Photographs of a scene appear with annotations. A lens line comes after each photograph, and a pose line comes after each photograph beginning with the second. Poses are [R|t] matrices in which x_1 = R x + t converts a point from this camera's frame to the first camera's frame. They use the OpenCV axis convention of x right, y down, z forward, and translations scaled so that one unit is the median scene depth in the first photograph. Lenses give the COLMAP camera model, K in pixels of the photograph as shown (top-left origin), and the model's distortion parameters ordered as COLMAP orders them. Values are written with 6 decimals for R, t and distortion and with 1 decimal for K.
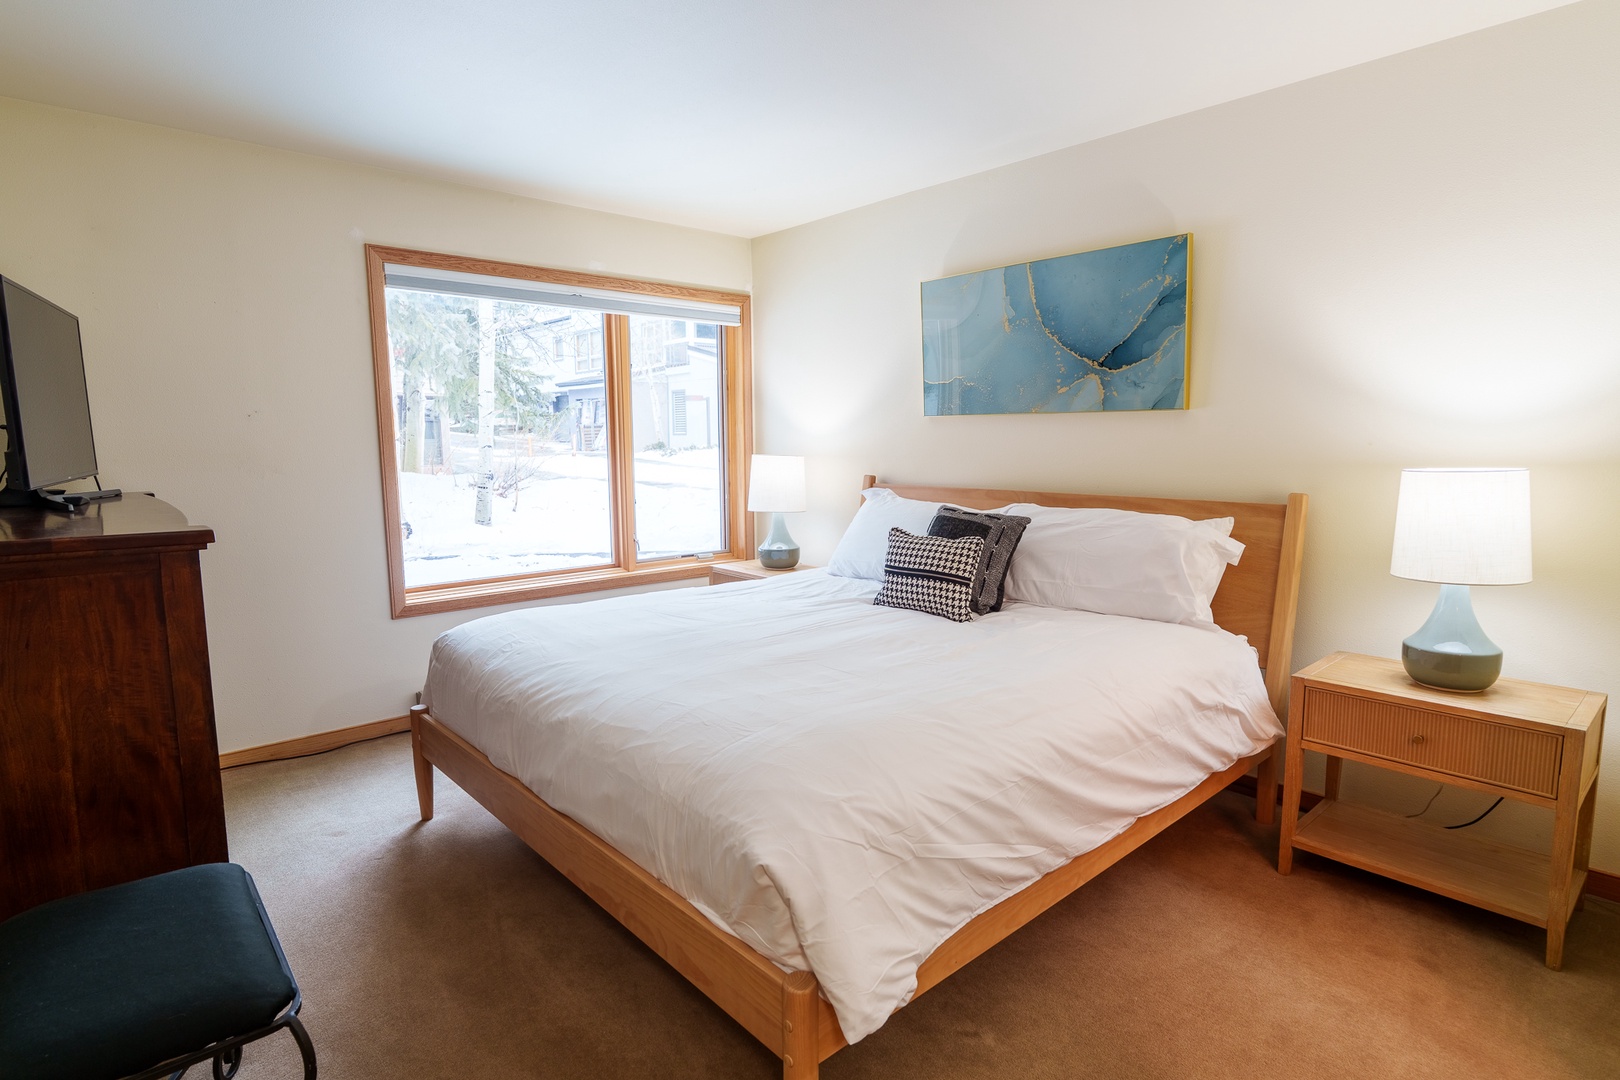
lens RADIAL K [[843.1, 0, 809.8], [0, 843.1, 548.9], [0, 0, 1]] dist [0.000221, -0.000157]
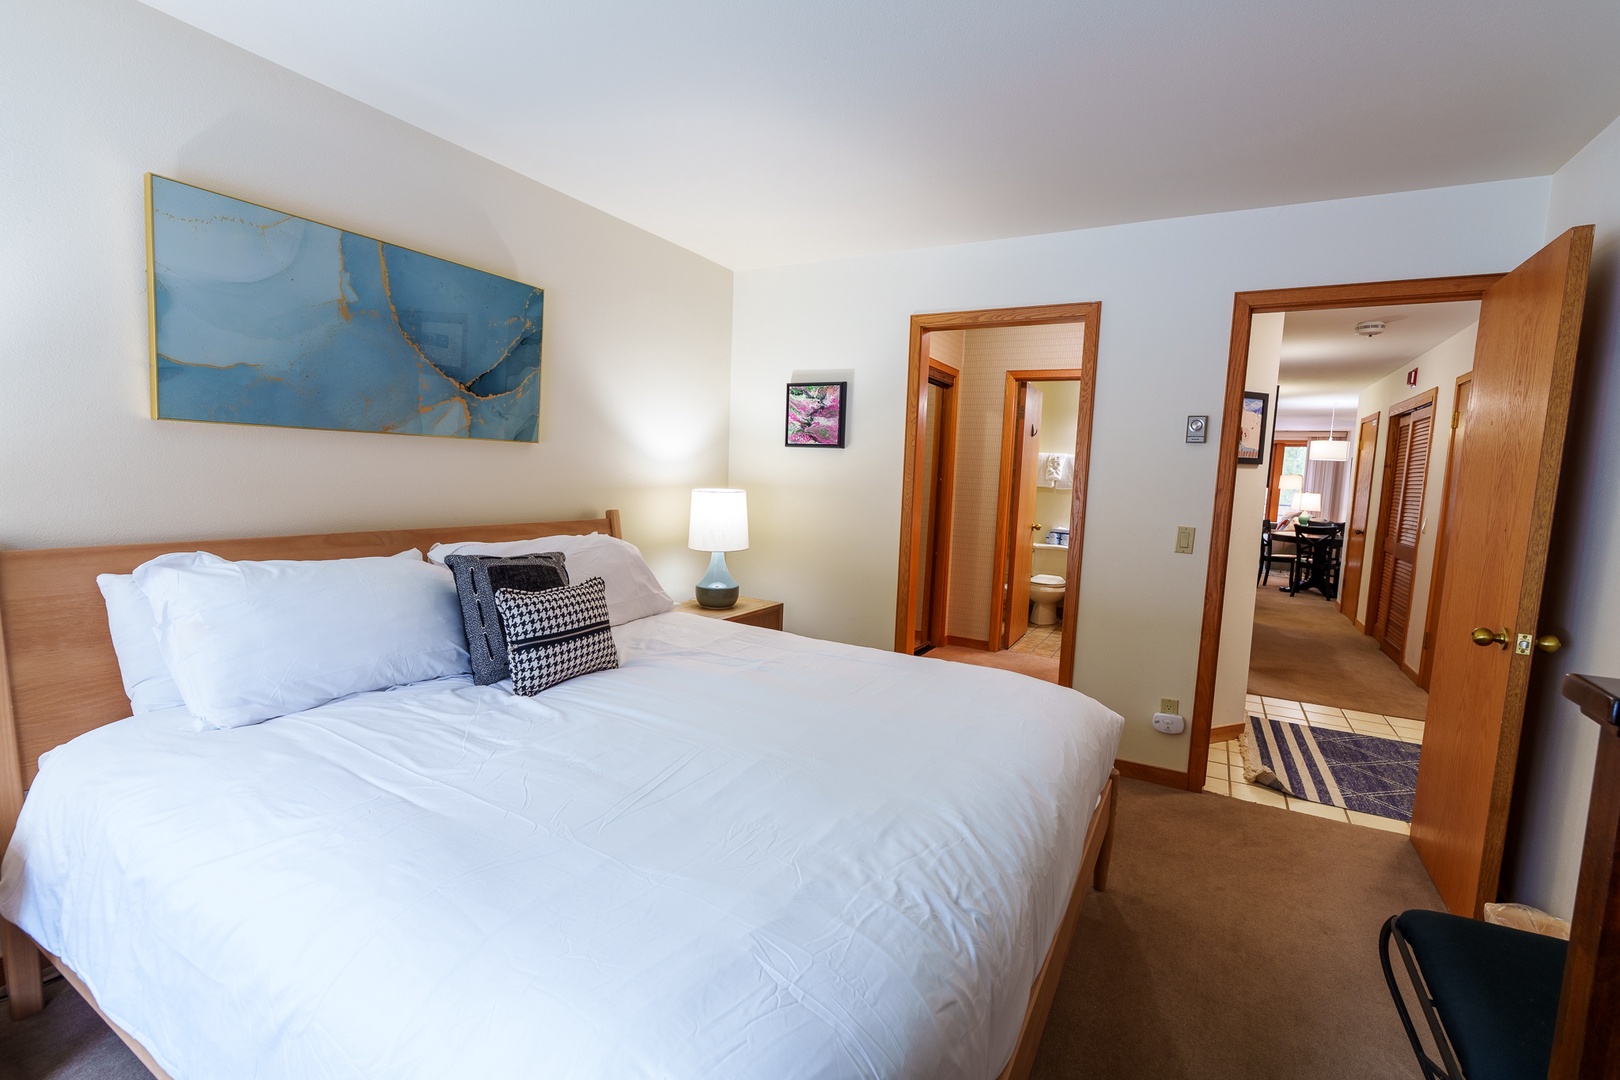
lens RADIAL K [[705.2, 0, 810.8], [0, 705.2, 540.6], [0, 0, 1]] dist [-0.003688, -0.000070]
pose [[-0.329560, -0.097265, 0.939111, -0.554488], [0.095231, 0.986182, 0.135559, -0.124475], [-0.939319, 0.134107, -0.315744, 0.935277]]
